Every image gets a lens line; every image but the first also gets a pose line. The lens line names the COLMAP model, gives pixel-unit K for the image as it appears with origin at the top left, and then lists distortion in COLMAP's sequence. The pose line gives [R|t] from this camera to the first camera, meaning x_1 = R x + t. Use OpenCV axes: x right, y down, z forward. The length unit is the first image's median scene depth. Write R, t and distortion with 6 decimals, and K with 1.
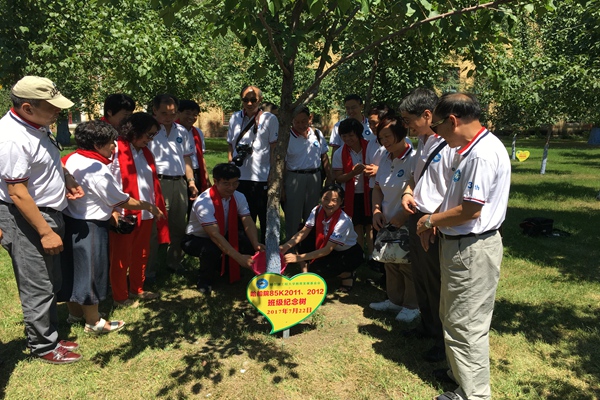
lens RADIAL K [[542.6, 0, 296.9], [0, 542.6, 216.8], [0, 0, 1]] dist [0.076610, -0.021155]
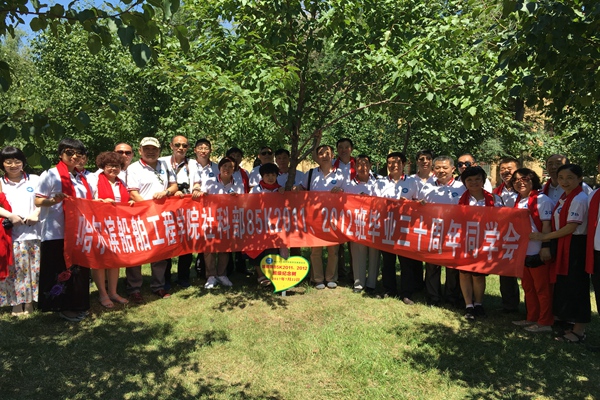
lens RADIAL K [[542.6, 0, 296.9], [0, 542.6, 216.8], [0, 0, 1]] dist [0.076610, -0.021155]
pose [[0.977013, 0.020925, -0.212152, 0.142271], [-0.040977, 0.995047, -0.090566, 0.052098], [0.209206, 0.097177, 0.973031, -0.237810]]
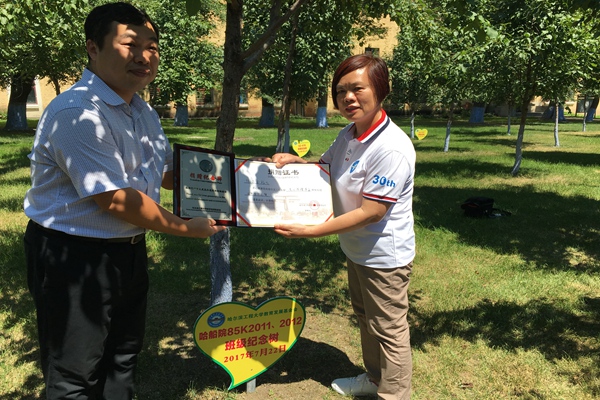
lens RADIAL K [[542.6, 0, 296.9], [0, 542.6, 216.8], [0, 0, 1]] dist [0.076610, -0.021155]
pose [[0.978976, -0.045477, 0.198840, -0.036162], [0.039018, 0.998580, 0.036281, -0.009351], [-0.200208, -0.027760, 0.979360, 0.122989]]
